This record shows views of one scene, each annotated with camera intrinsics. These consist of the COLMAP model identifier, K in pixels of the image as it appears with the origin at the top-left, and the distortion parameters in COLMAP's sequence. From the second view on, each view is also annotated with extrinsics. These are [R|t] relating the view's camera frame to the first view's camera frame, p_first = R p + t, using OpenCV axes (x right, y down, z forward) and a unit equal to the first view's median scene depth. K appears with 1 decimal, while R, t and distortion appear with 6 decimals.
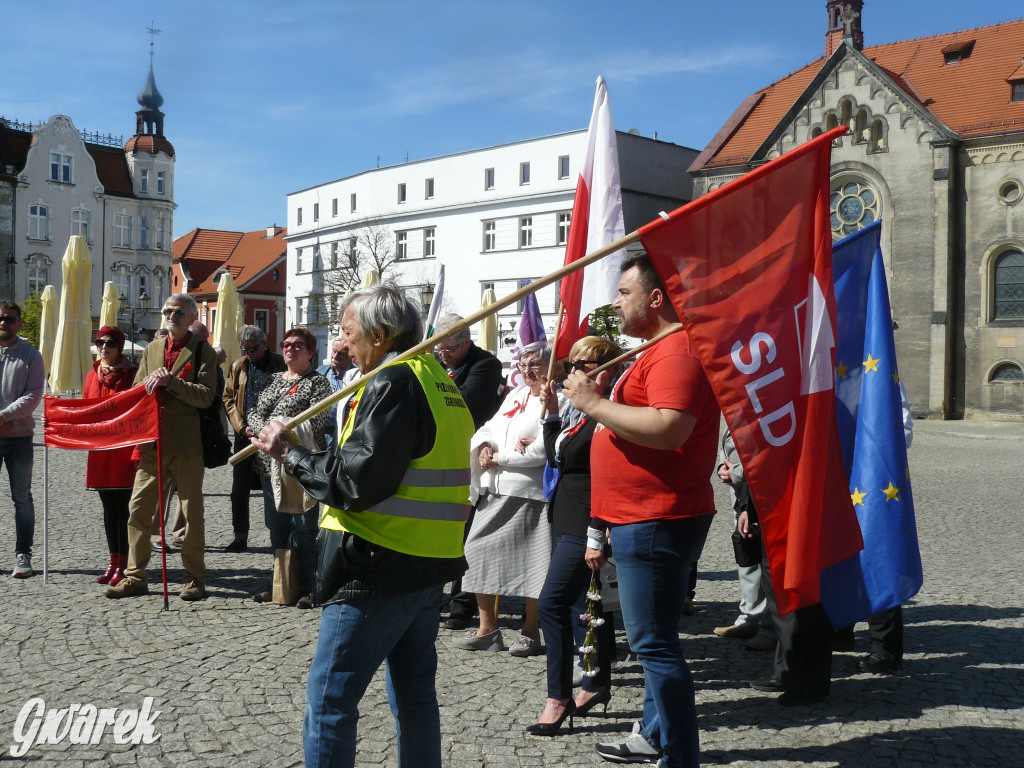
lens RADIAL K [[1110.4, 0, 507.4], [0, 1110.4, 392.3], [0, 0, 1]] dist [-0.183496, 0.214909]
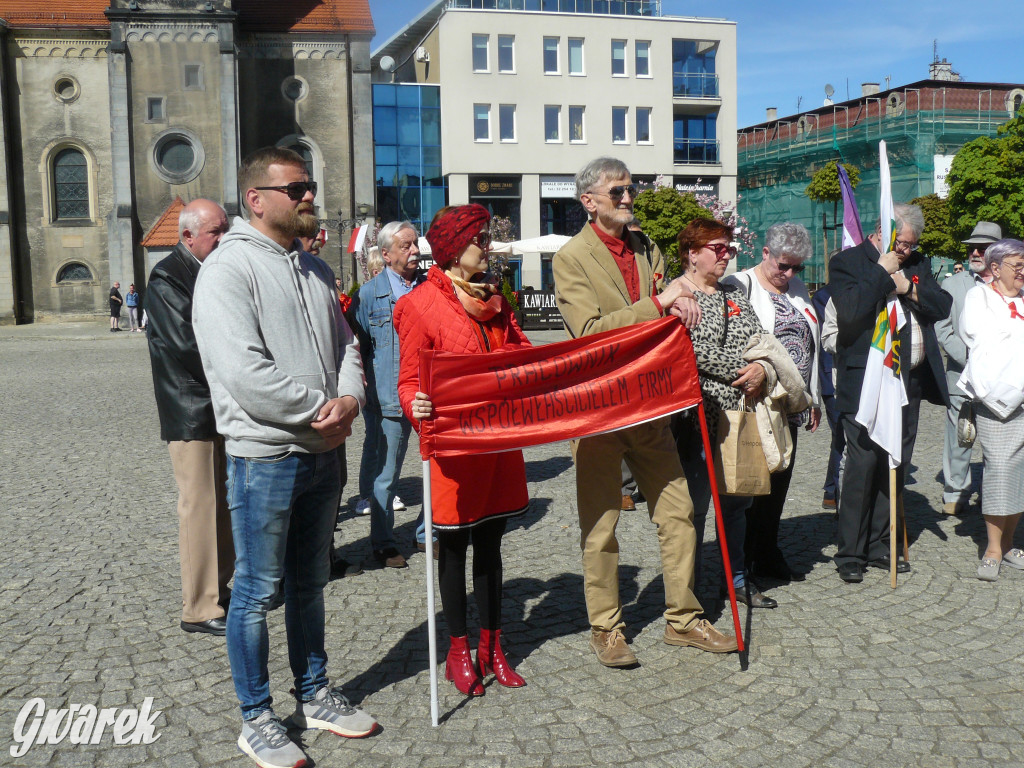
lens RADIAL K [[1107.9, 0, 515.1], [0, 1107.9, 400.9], [0, 0, 1]] dist [-0.189028, 0.230840]
pose [[0.562911, -0.124820, 0.817038, -0.119742], [0.044786, 0.991685, 0.120645, -0.002423], [-0.825303, -0.031320, 0.563821, 0.084205]]
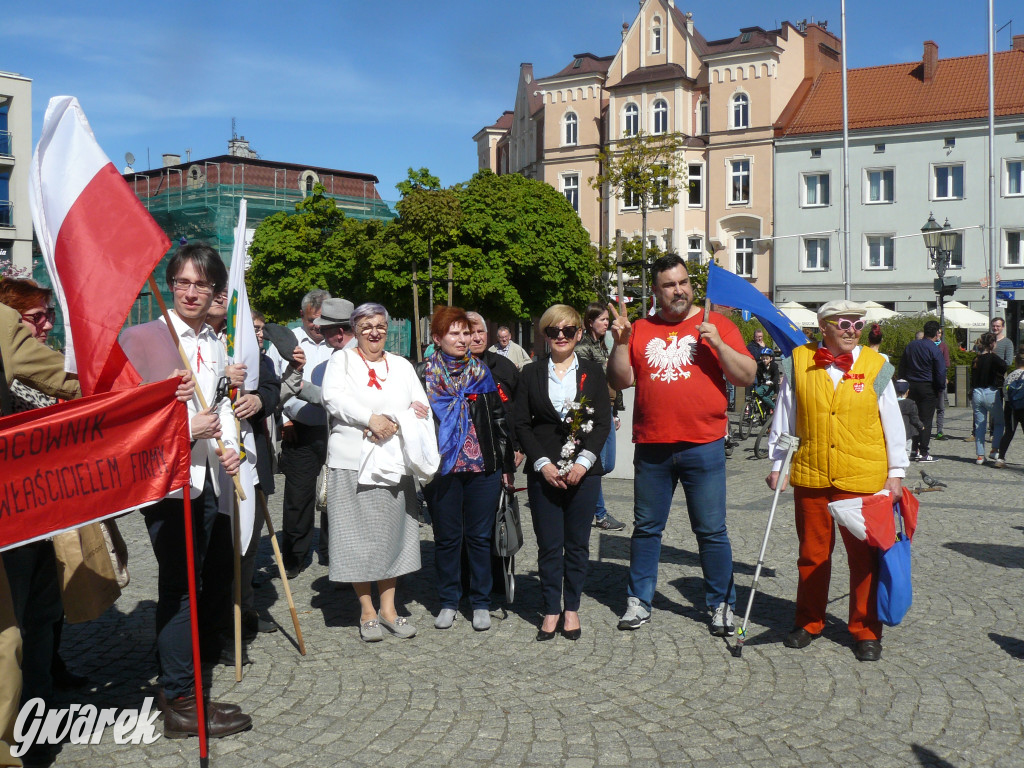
lens RADIAL K [[1110.6, 0, 514.2], [0, 1110.6, 386.9], [0, 0, 1]] dist [-0.184198, 0.212106]
pose [[-0.018806, -0.065994, 0.997643, -0.112045], [0.023533, 0.997514, 0.066429, -0.002623], [-0.999546, 0.024727, -0.017206, 0.088096]]
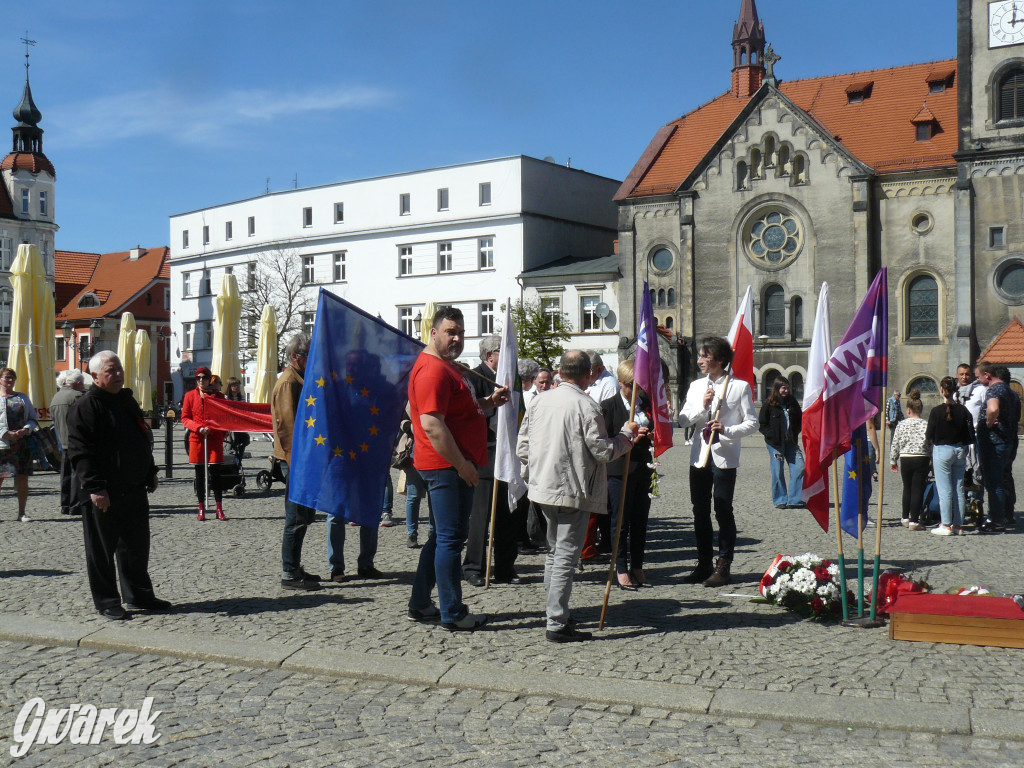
lens RADIAL K [[1149.2, 0, 517.5], [0, 1149.2, 402.9], [0, 0, 1]] dist [-0.160569, 0.217107]
pose [[0.983092, -0.021949, 0.181789, -0.137042], [0.023666, 0.999693, -0.007283, -0.001736], [-0.181574, 0.011462, 0.983310, -0.057780]]
